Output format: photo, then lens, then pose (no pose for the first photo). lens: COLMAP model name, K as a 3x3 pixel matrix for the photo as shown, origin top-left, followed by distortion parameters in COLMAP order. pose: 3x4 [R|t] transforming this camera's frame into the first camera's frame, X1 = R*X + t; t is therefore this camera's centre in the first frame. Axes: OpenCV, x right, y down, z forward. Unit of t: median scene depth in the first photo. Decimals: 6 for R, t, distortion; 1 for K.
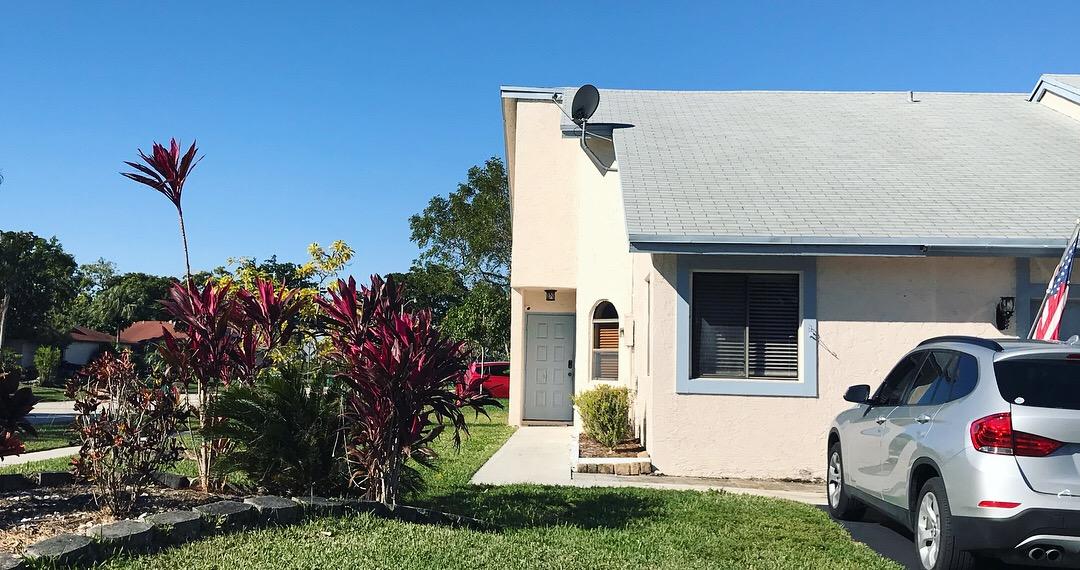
lens RADIAL K [[1048.0, 0, 544.1], [0, 1048.0, 279.7], [0, 0, 1]] dist [0.080046, 0.004196]
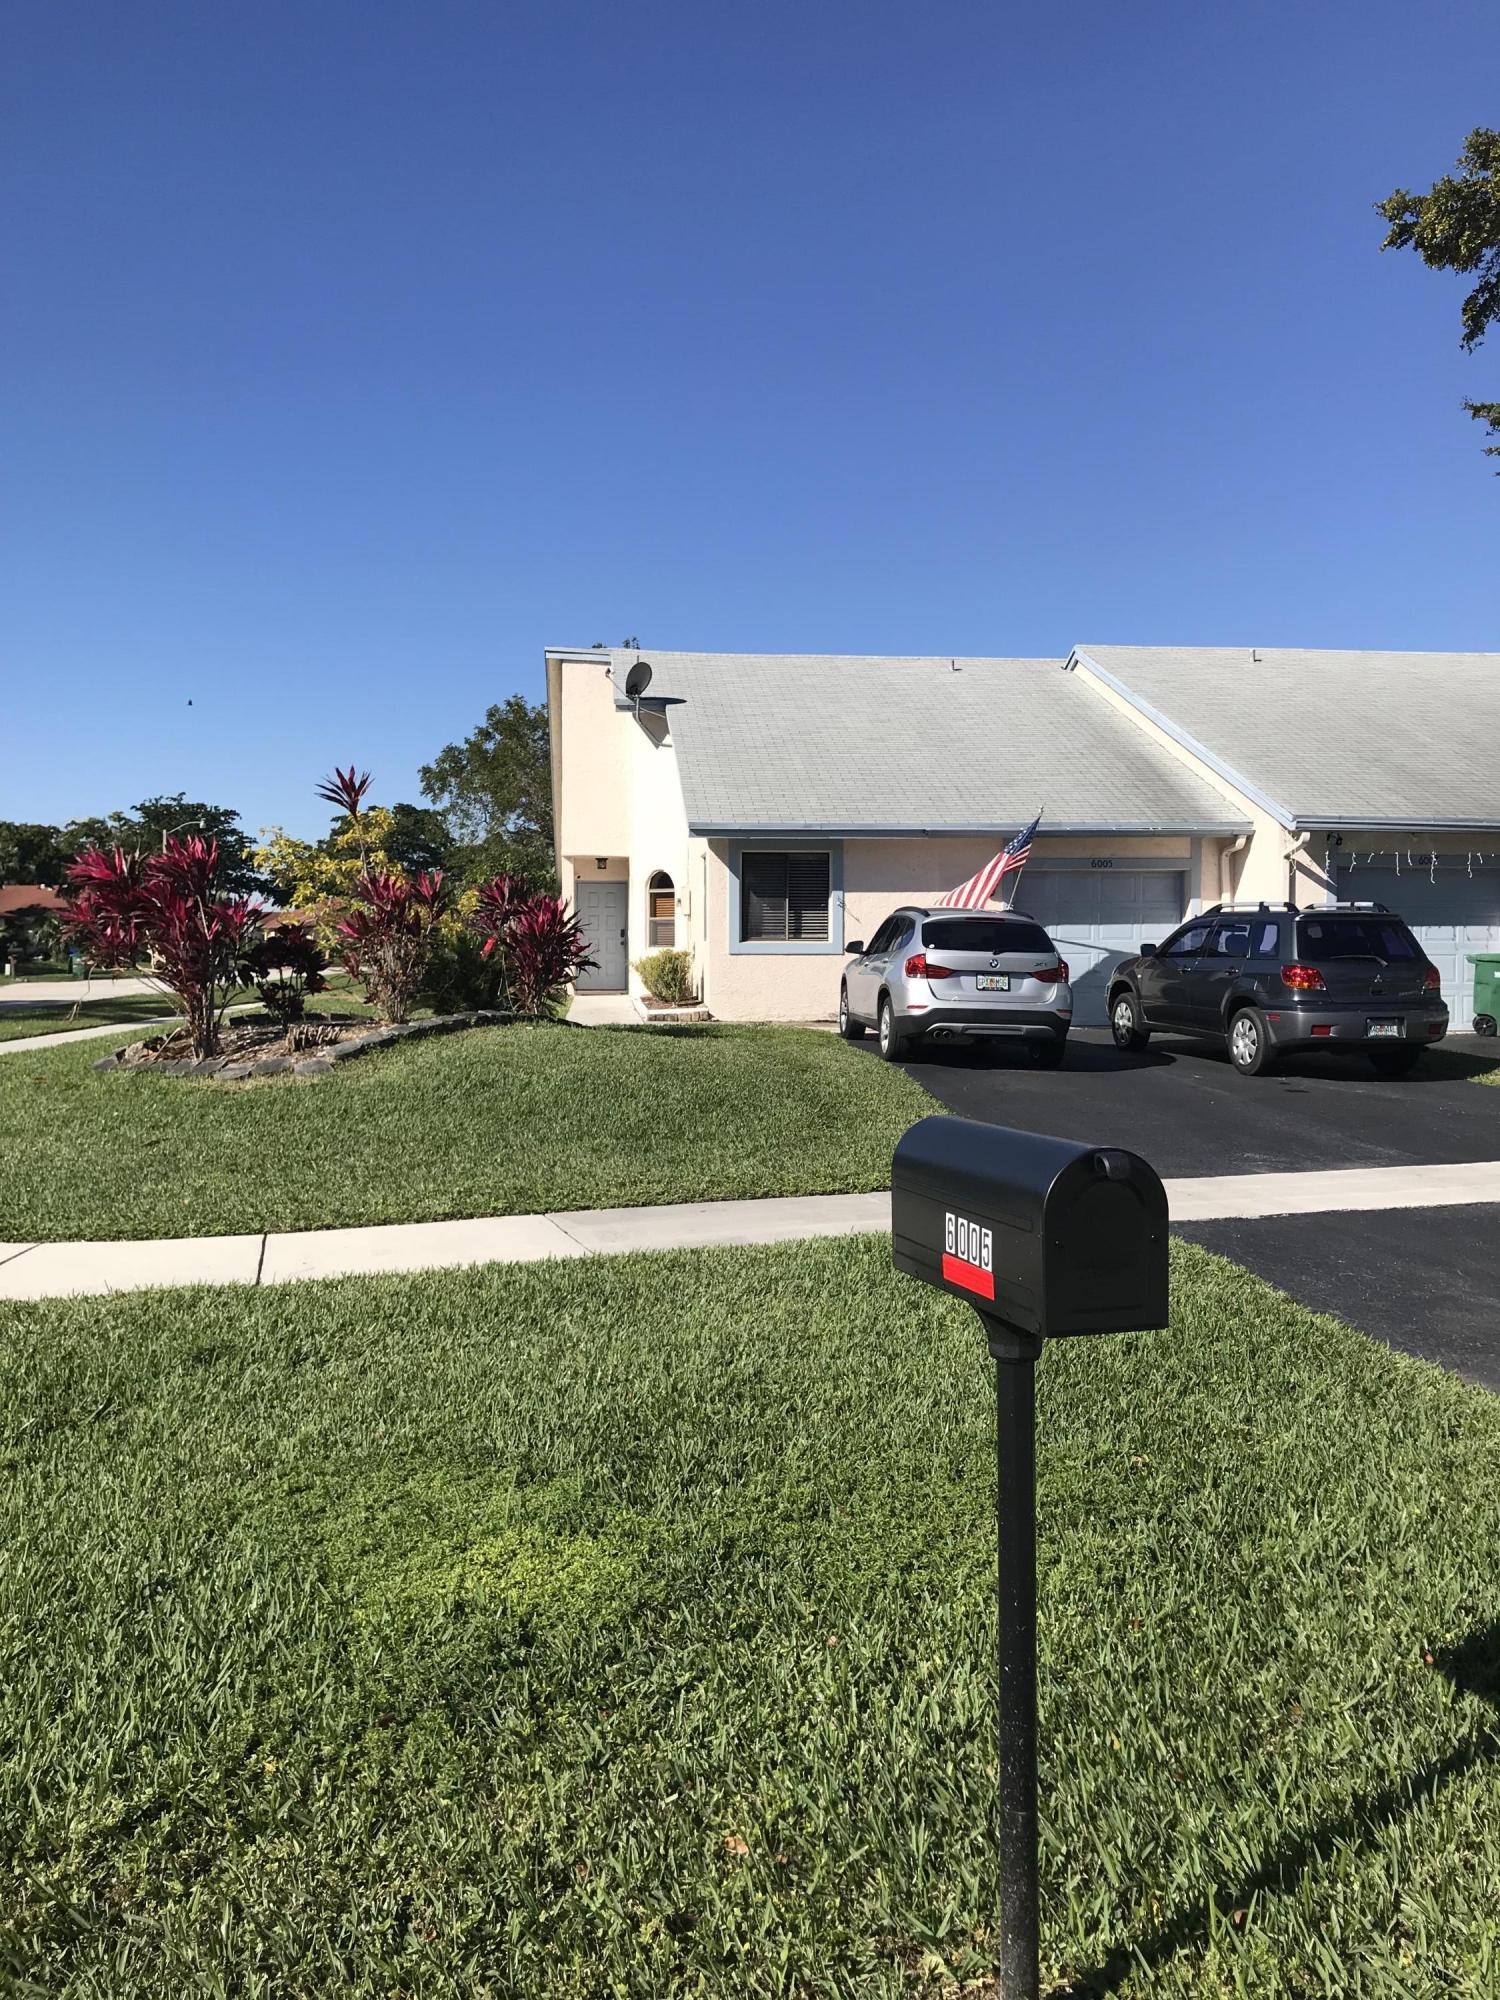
lens RADIAL K [[1650.3, 0, 750.1], [0, 1650.3, 991.4], [0, 0, 1]] dist [0.015893, 0.009270]
pose [[0.990229, -0.022755, 0.137582, -0.092041], [0.006994, 0.993459, 0.113975, -0.053677], [-0.139275, -0.111900, 0.983911, -0.719963]]
